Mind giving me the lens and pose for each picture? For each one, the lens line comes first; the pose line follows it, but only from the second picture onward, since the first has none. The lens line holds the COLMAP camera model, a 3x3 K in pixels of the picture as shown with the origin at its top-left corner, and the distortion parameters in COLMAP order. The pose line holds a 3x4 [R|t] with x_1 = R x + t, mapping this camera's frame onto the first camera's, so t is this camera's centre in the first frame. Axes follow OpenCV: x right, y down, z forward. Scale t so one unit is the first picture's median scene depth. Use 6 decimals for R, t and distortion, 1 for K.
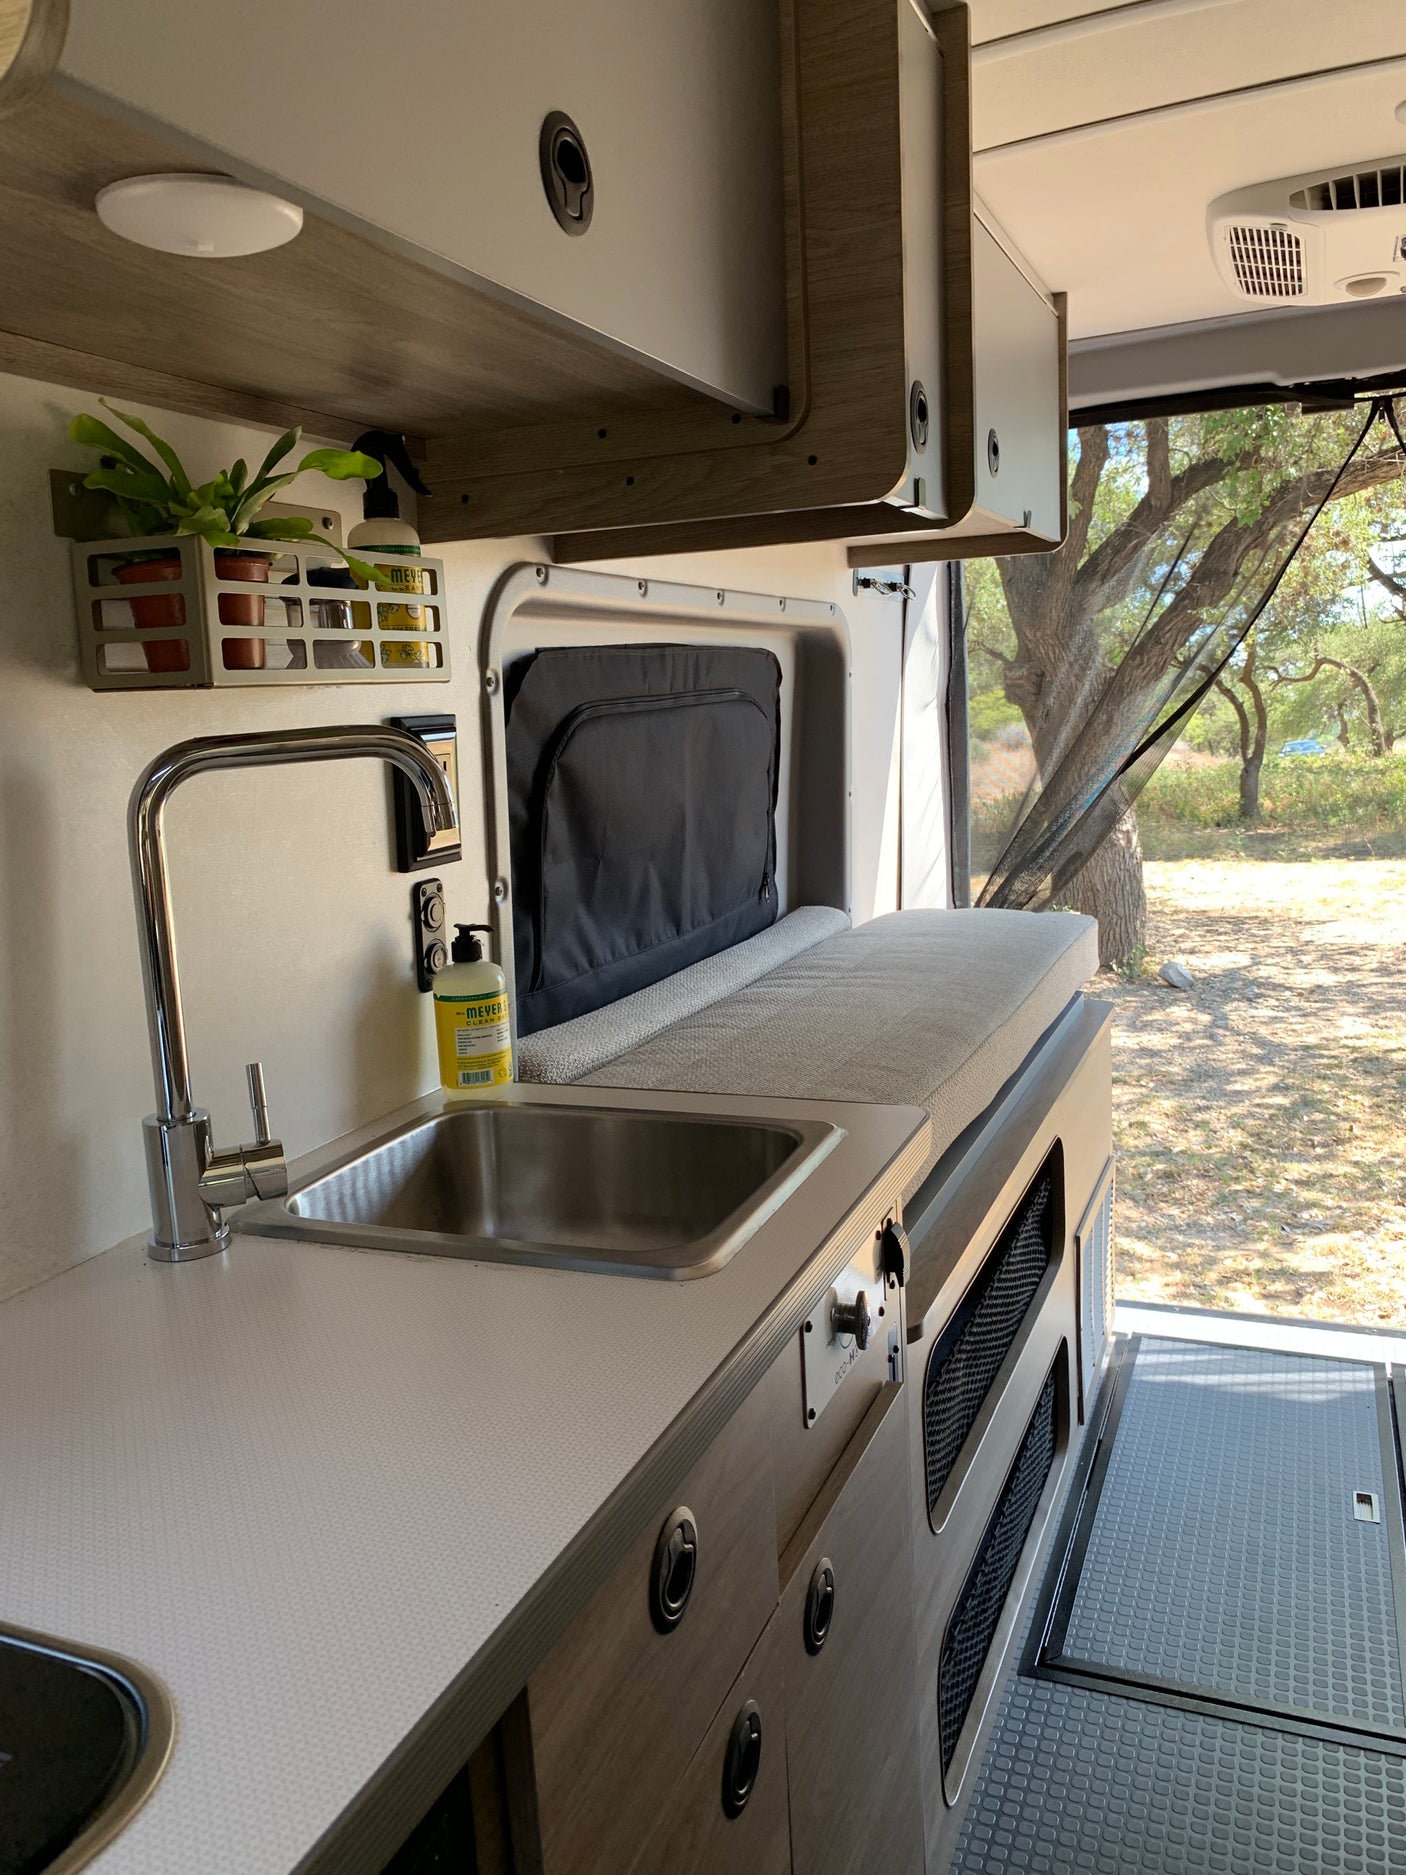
lens RADIAL K [[1411.2, 0, 703.0], [0, 1411.2, 937.5], [0, 0, 1]] dist [0.002952, 0.004420]
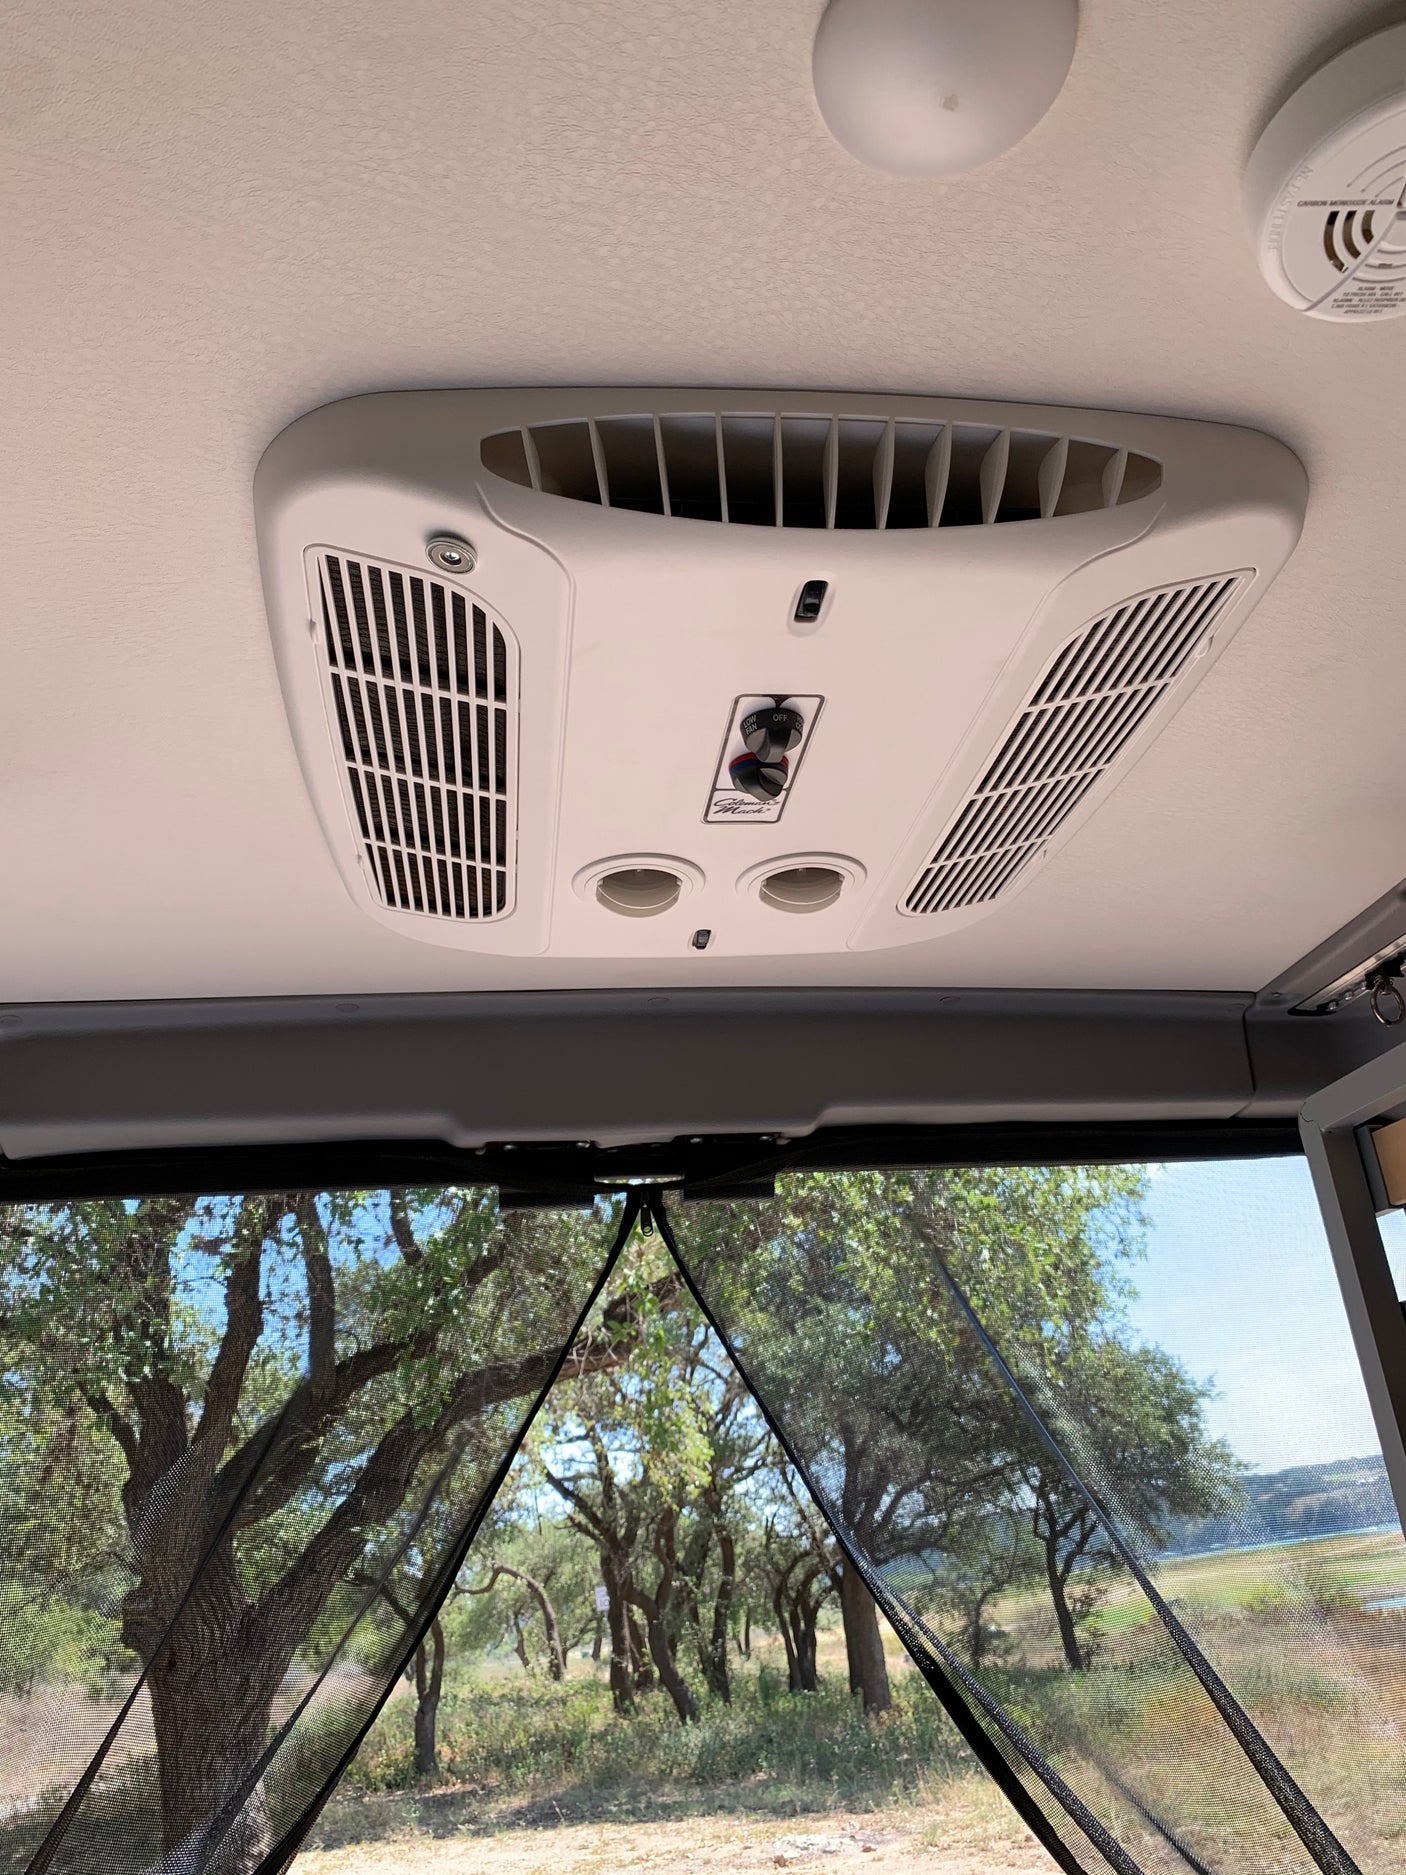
lens RADIAL K [[1411.2, 0, 703.0], [0, 1411.2, 937.5], [0, 0, 1]] dist [0.002952, 0.004420]
pose [[0.858329, 0.202874, 0.471290, 0.062376], [0.104036, 0.830624, -0.547029, -0.045592], [-0.502443, 0.518562, 0.691842, 0.153669]]
